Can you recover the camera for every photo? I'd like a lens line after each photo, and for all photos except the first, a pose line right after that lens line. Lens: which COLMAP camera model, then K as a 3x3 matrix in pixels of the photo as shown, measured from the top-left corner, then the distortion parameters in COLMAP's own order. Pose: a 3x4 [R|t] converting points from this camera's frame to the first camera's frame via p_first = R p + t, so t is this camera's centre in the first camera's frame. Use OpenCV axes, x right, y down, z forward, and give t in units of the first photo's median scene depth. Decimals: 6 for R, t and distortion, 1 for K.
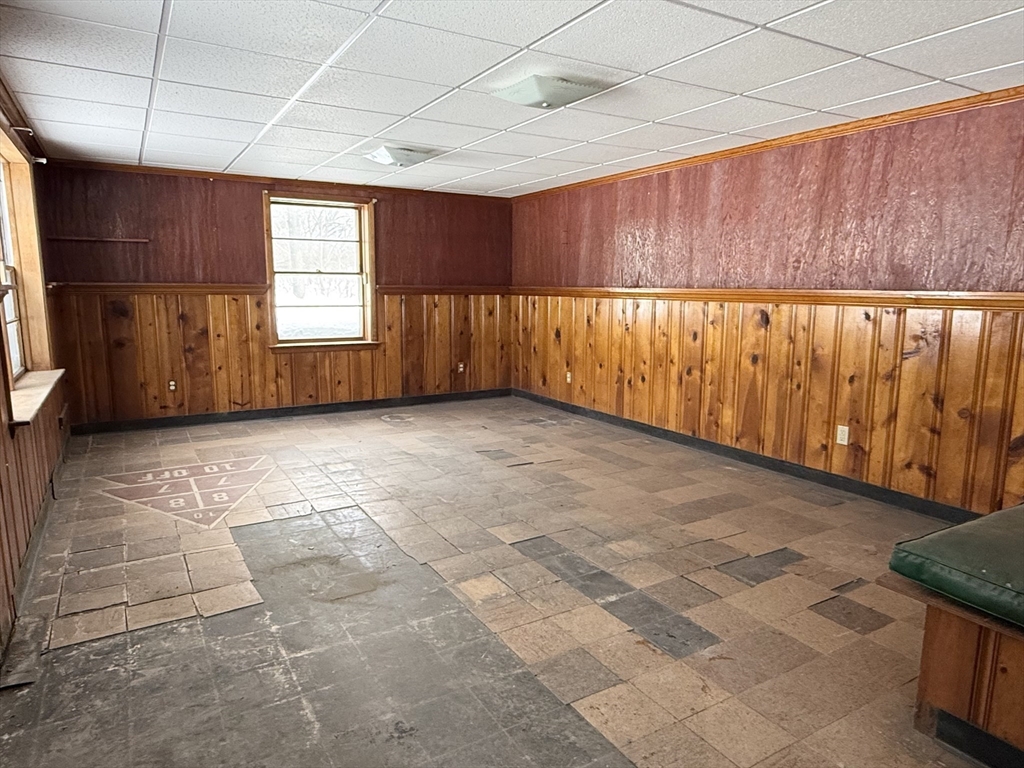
lens RADIAL K [[648.4, 0, 512.0], [0, 648.4, 384.0], [0, 0, 1]] dist [0.007465, 0.001803]
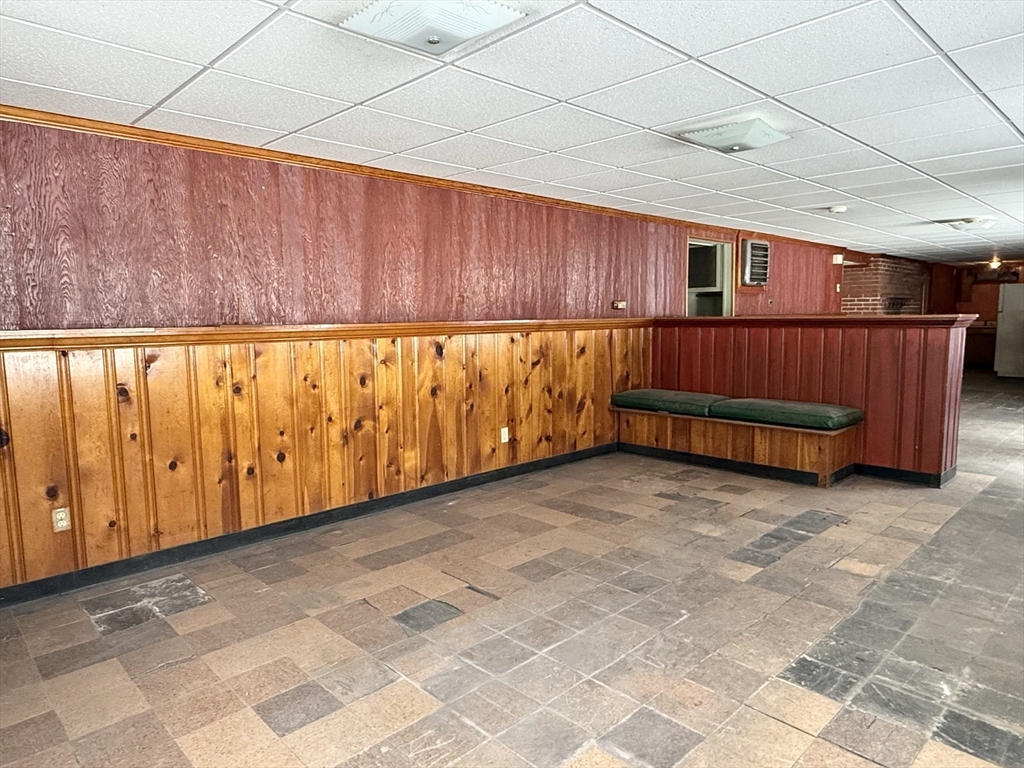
lens RADIAL K [[648.4, 0, 512.0], [0, 648.4, 384.0], [0, 0, 1]] dist [0.007465, 0.001803]
pose [[-0.231733, -0.107357, 0.966837, -0.616015], [0.156499, 0.976831, 0.145977, -0.175798], [-0.960108, 0.185137, -0.209563, 1.088146]]
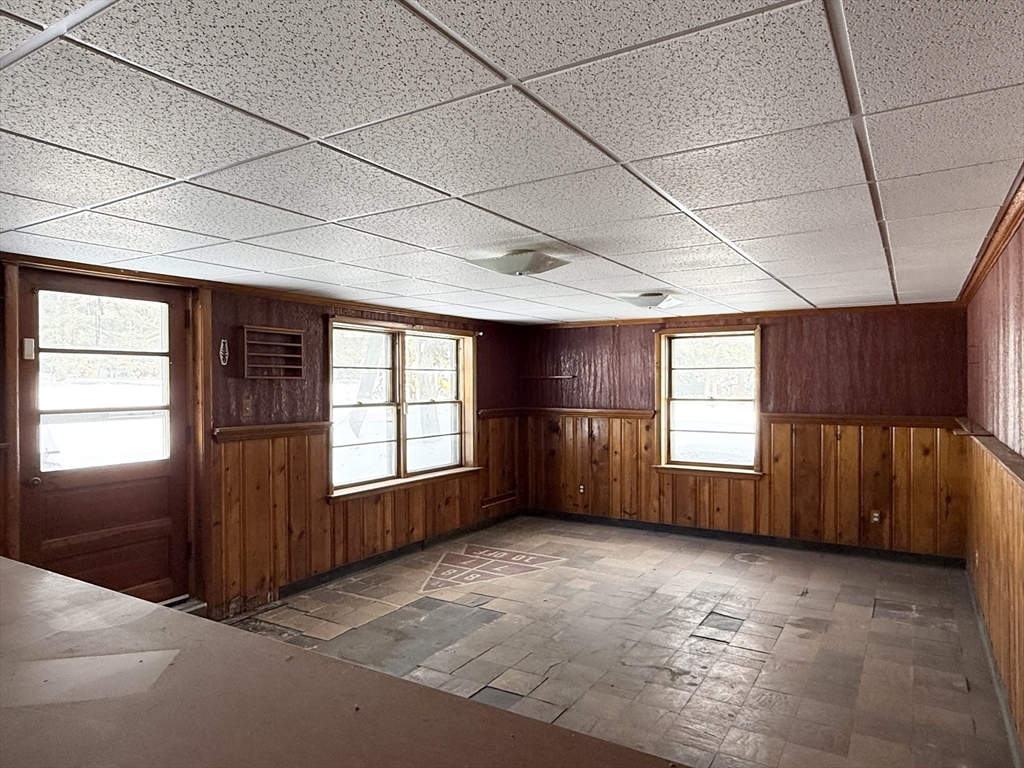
lens RADIAL K [[648.4, 0, 512.0], [0, 648.4, 384.0], [0, 0, 1]] dist [0.007465, 0.001803]
pose [[0.458254, -0.006941, -0.888794, 0.658010], [-0.126580, 0.989267, -0.072989, -0.111174], [0.879762, 0.145951, 0.452458, 0.350930]]
